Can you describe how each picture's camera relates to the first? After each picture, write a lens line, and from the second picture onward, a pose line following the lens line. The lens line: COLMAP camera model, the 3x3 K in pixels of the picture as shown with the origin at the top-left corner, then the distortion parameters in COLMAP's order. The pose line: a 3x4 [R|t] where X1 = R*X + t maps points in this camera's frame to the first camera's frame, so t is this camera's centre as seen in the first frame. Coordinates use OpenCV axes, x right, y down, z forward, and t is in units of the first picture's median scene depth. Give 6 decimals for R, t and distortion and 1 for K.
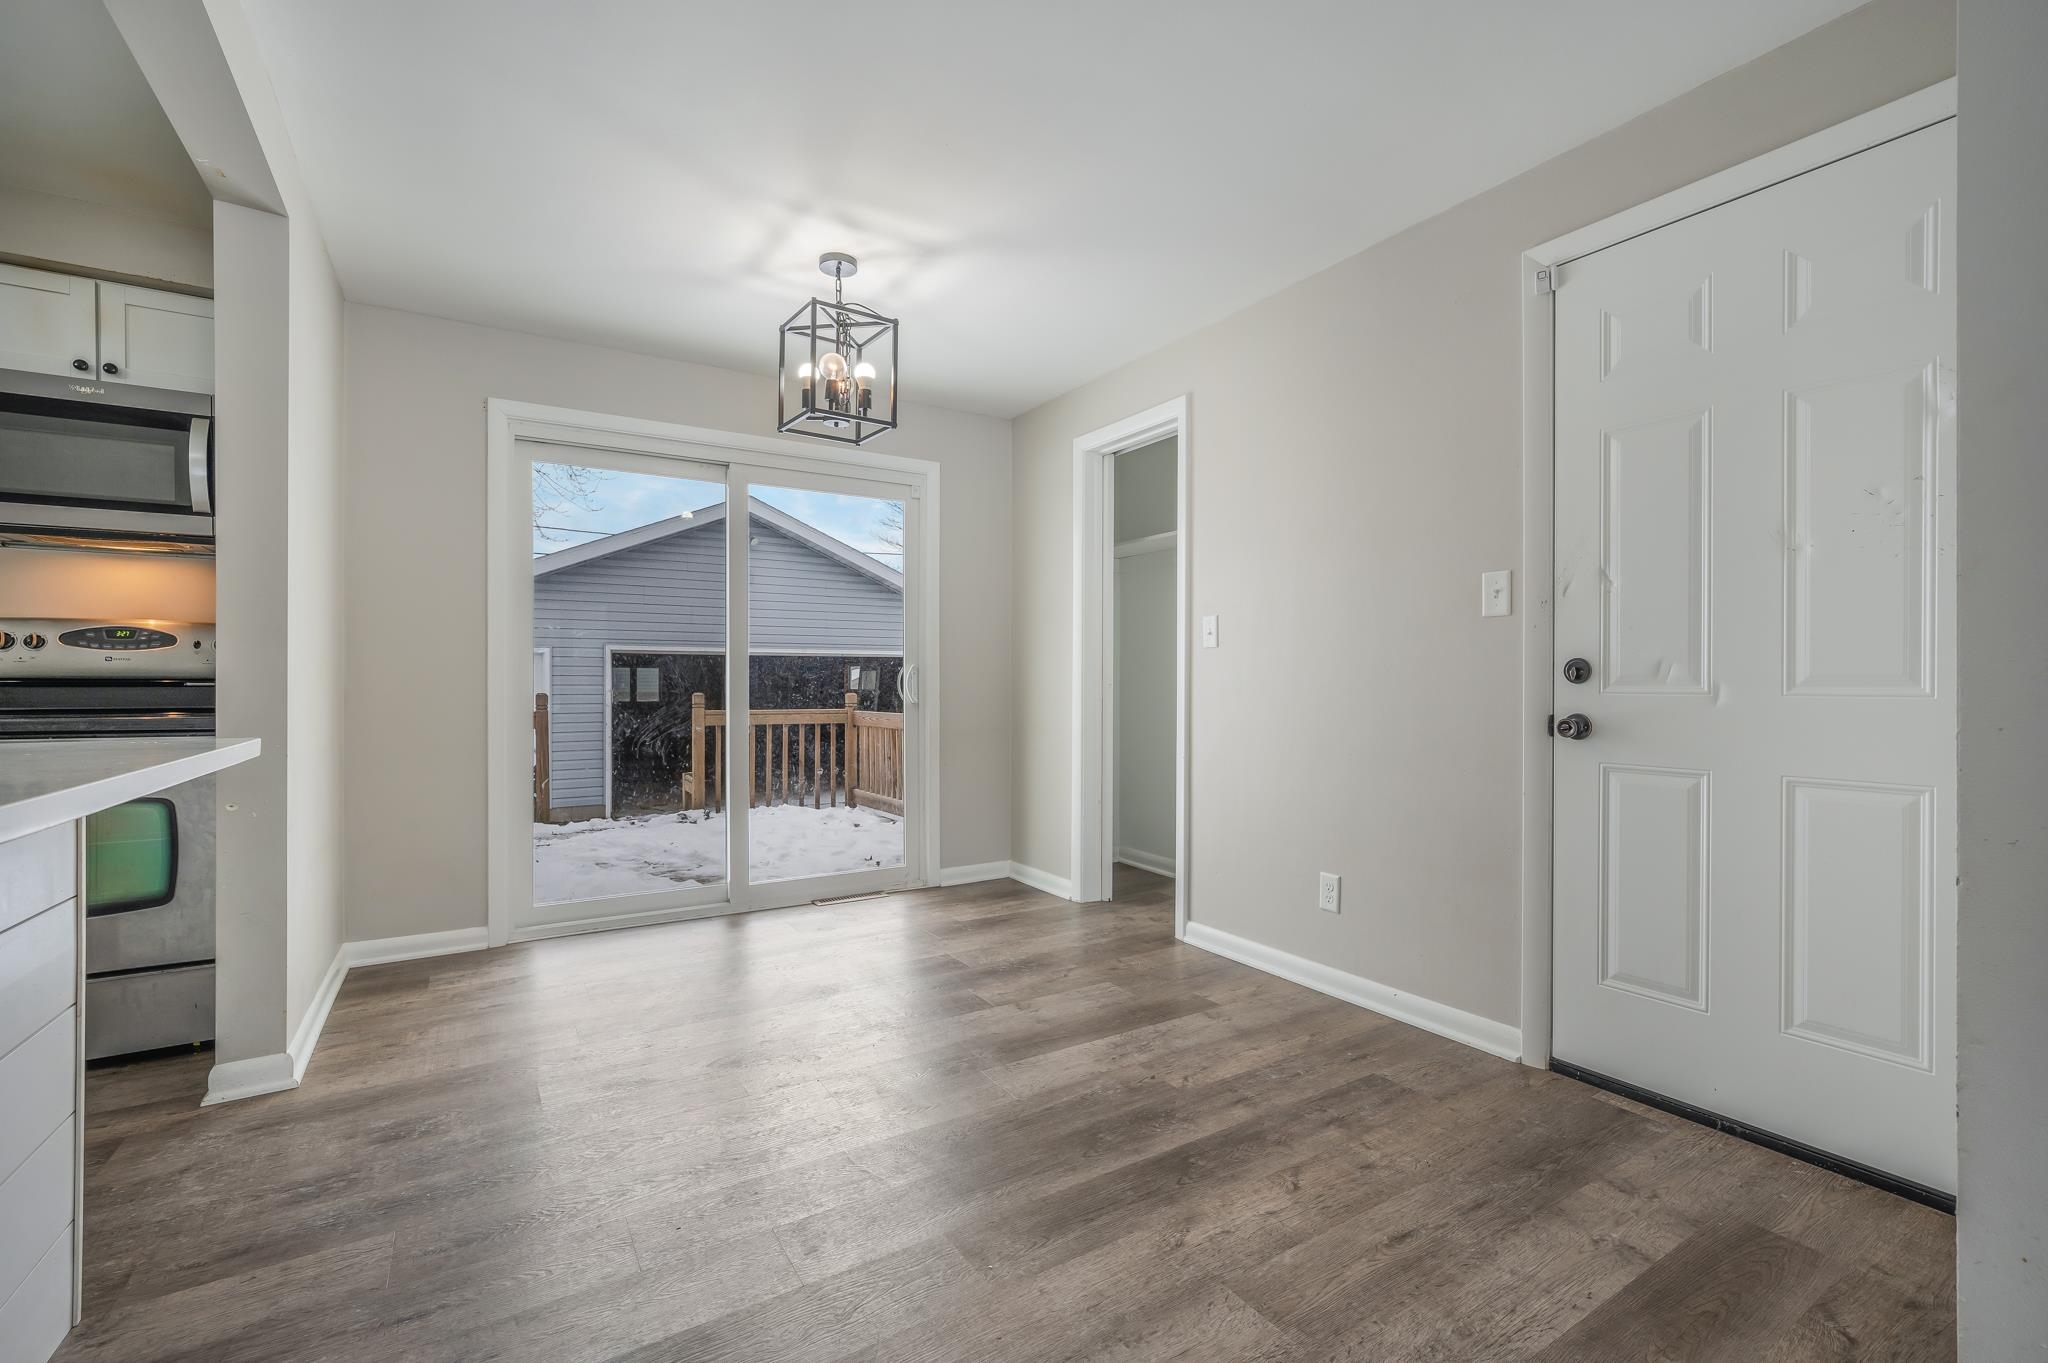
lens RADIAL K [[883.3, 0, 1020.0], [0, 883.3, 684.5], [0, 0, 1]] dist [-0.005405, 0.000390]
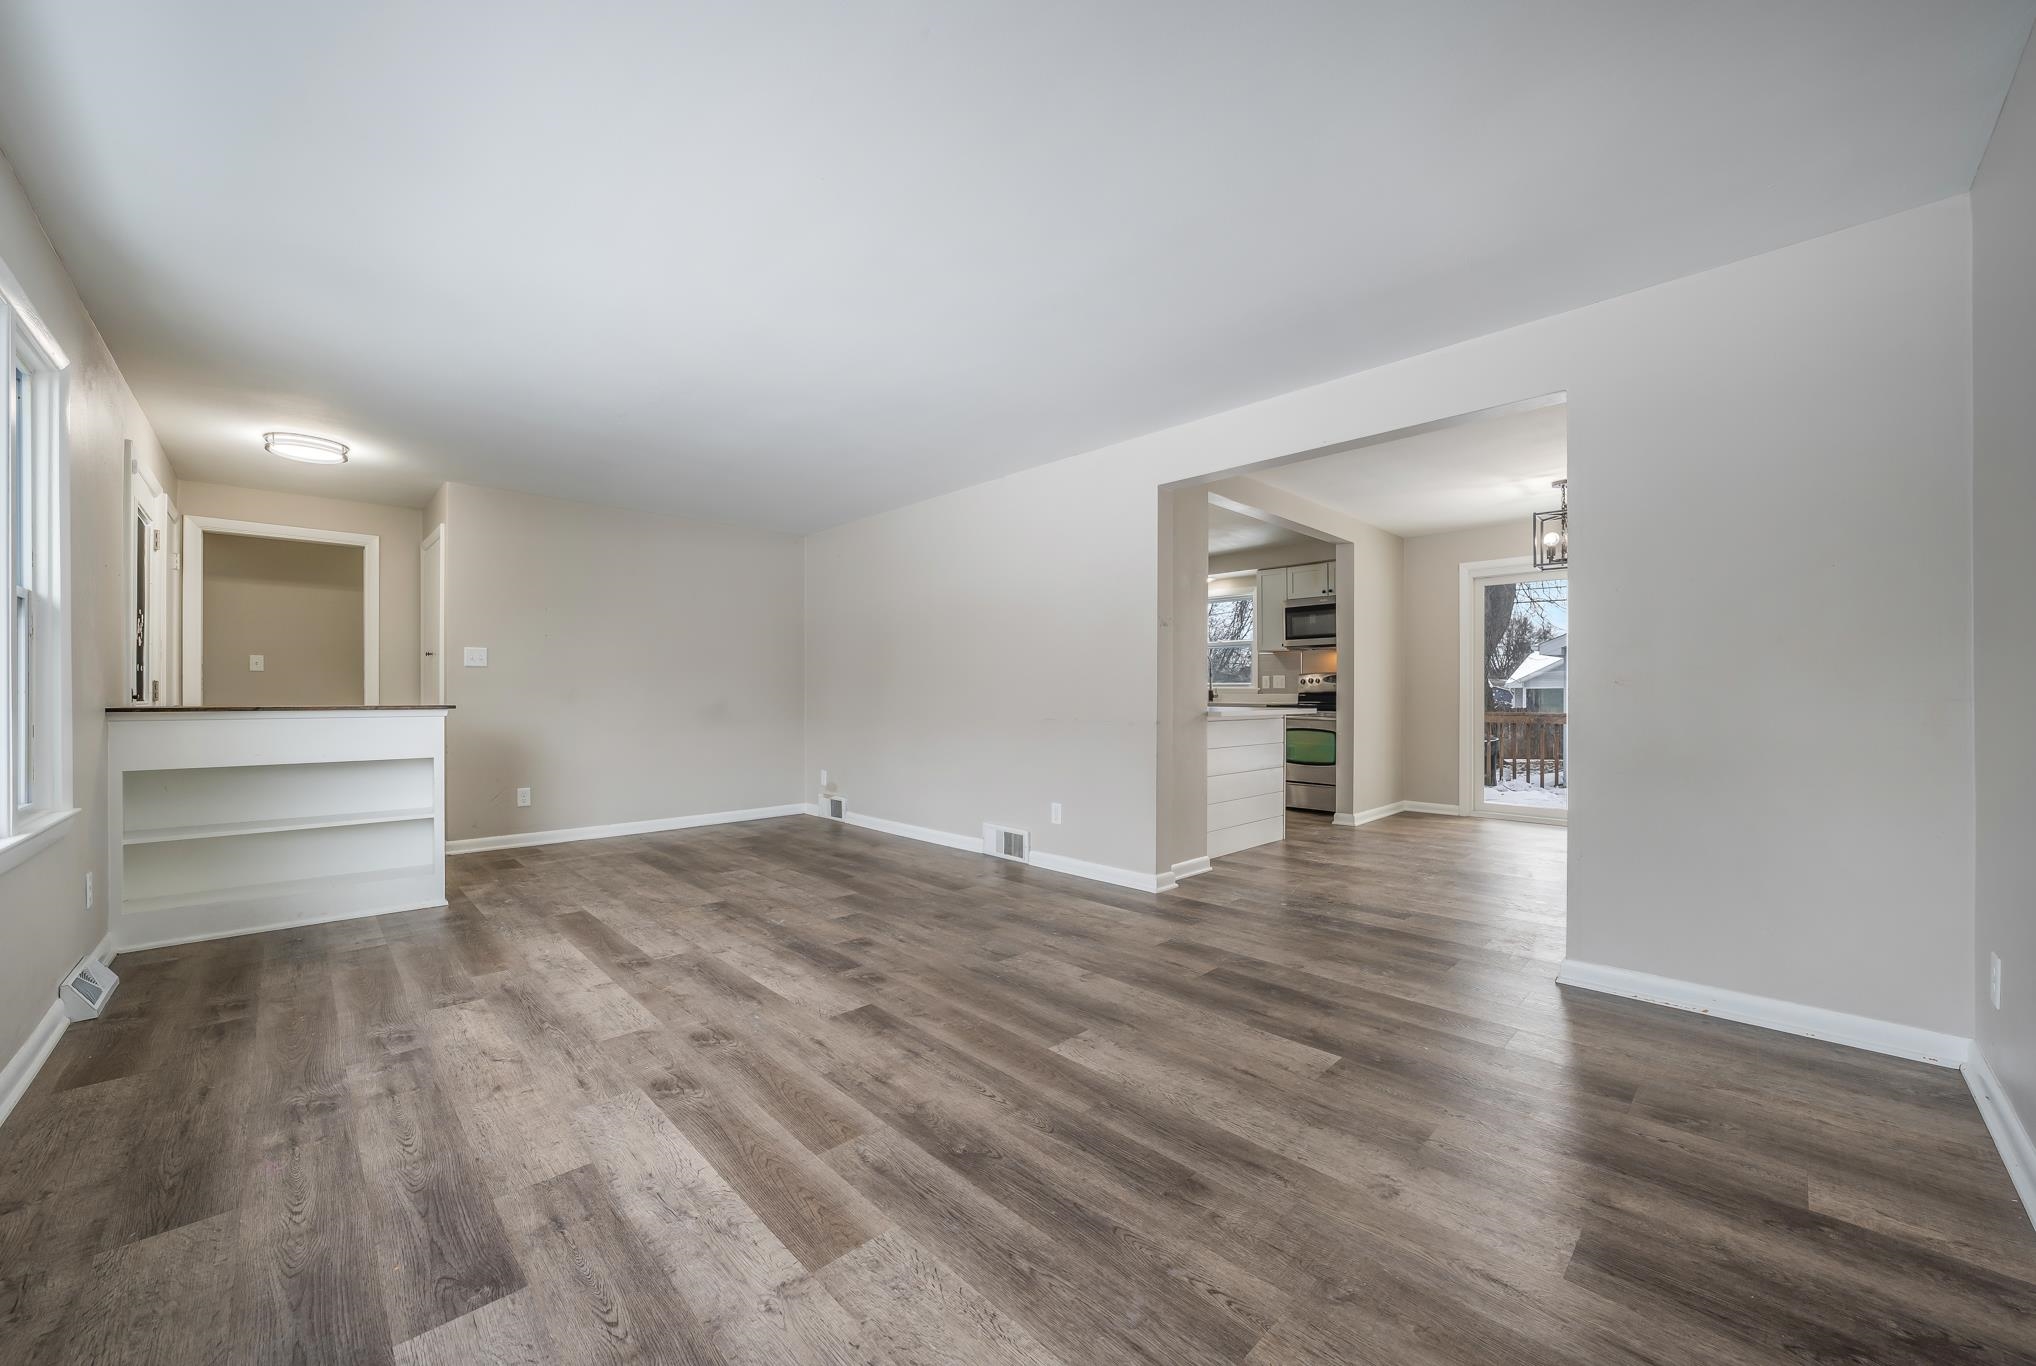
lens RADIAL K [[730.8, 0, 1011.5], [0, 730.8, 693.3], [0, 0, 1]] dist [-0.005391, 0.000615]
pose [[0.227060, -0.000126, -0.973881, 1.262925], [-0.002094, 0.999998, -0.000617, -0.000089], [0.973878, 0.002180, 0.227060, -0.704402]]
